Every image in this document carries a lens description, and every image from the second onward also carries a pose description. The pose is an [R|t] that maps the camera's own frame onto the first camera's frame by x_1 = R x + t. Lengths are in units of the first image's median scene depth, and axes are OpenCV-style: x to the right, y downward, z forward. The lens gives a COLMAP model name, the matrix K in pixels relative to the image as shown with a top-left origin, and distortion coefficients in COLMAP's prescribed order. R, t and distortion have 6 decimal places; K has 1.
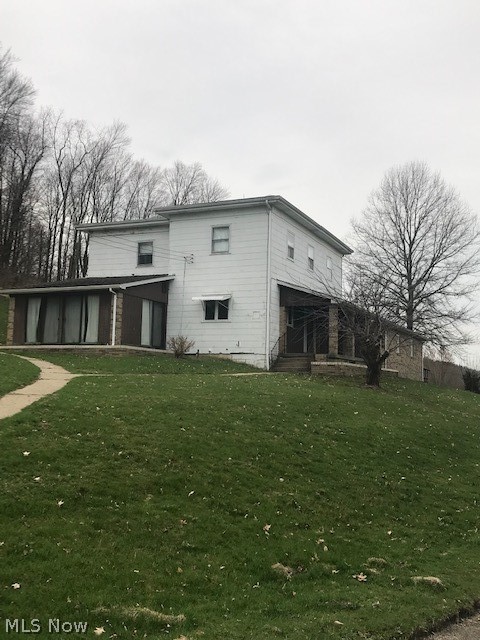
lens RADIAL K [[699.5, 0, 240.7], [0, 699.5, 320.7], [0, 0, 1]] dist [0.026816, 0.000000]
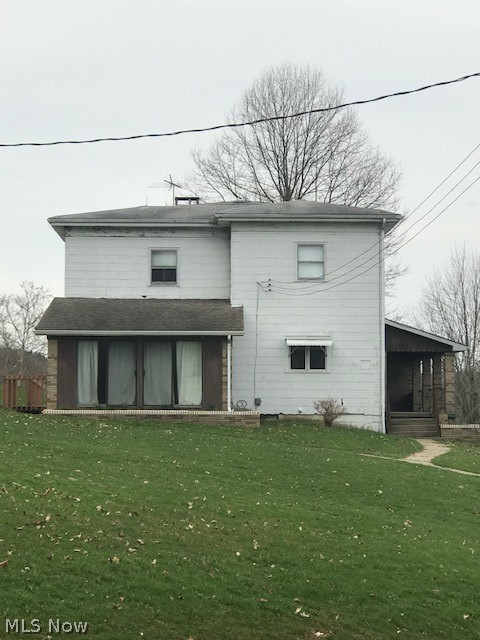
lens RADIAL K [[1541.9, 0, 240.0], [0, 1541.9, 319.9], [0, 0, 1]] dist [-0.544000, 0.000000]
pose [[0.912368, 0.006742, 0.409315, -0.778026], [-0.022990, 0.999130, 0.034787, -0.110316], [-0.408725, -0.041149, 0.911730, -0.476472]]
